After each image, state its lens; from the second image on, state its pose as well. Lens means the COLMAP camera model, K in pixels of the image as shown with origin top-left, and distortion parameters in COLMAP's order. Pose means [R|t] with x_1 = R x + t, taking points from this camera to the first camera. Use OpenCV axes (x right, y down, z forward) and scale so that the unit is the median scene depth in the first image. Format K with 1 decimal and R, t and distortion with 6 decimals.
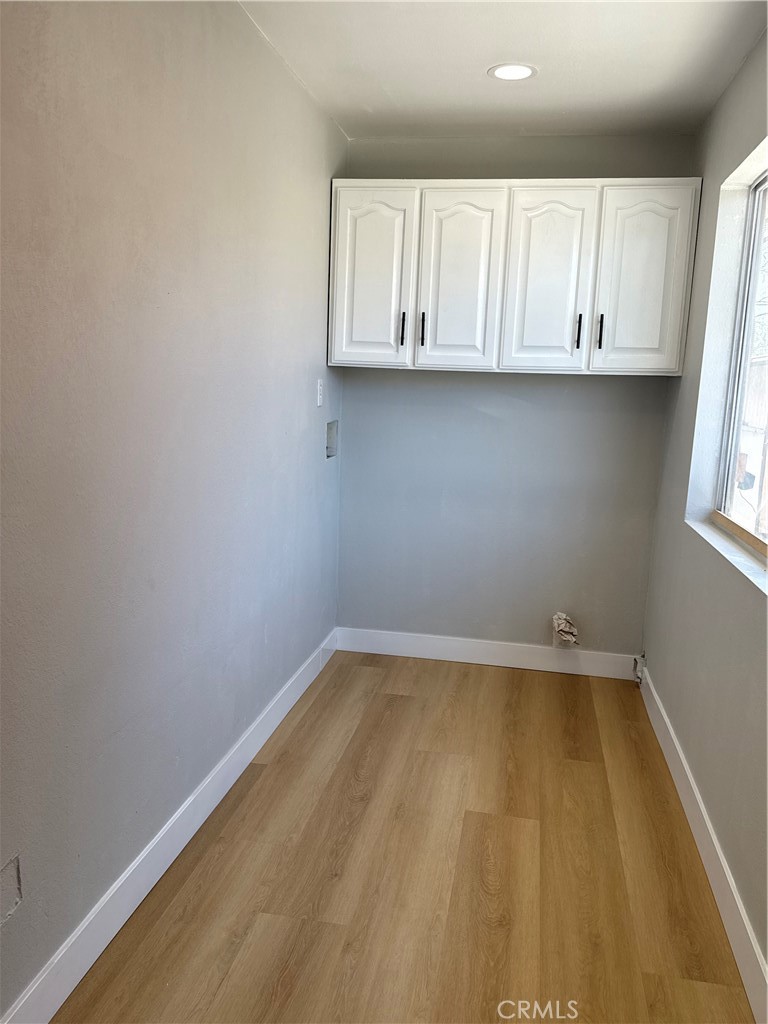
lens RADIAL K [[825.0, 0, 383.6], [0, 825.0, 512.7], [0, 0, 1]] dist [-0.004686, -0.001079]
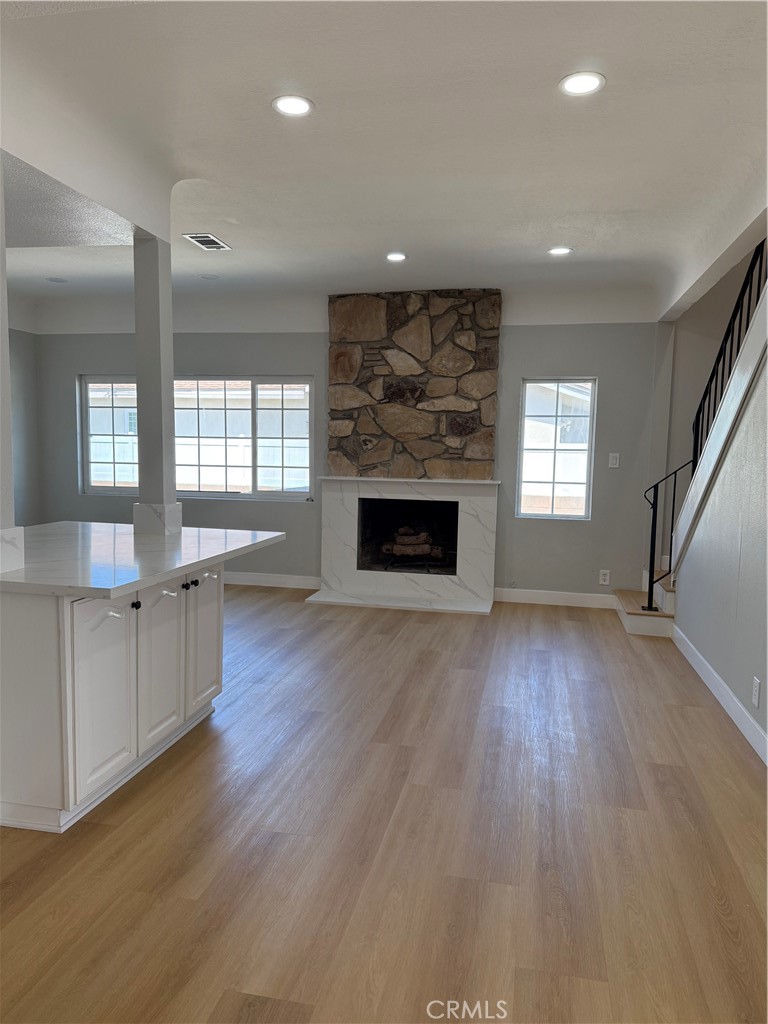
lens RADIAL K [[716.3, 0, 384.1], [0, 716.3, 513.7], [0, 0, 1]] dist [0.004482, 0.001071]
pose [[-0.998592, -0.049145, 0.019980, 0.380889], [-0.042590, 0.967204, 0.250405, -0.305484], [-0.031631, 0.249201, -0.967935, 1.851458]]
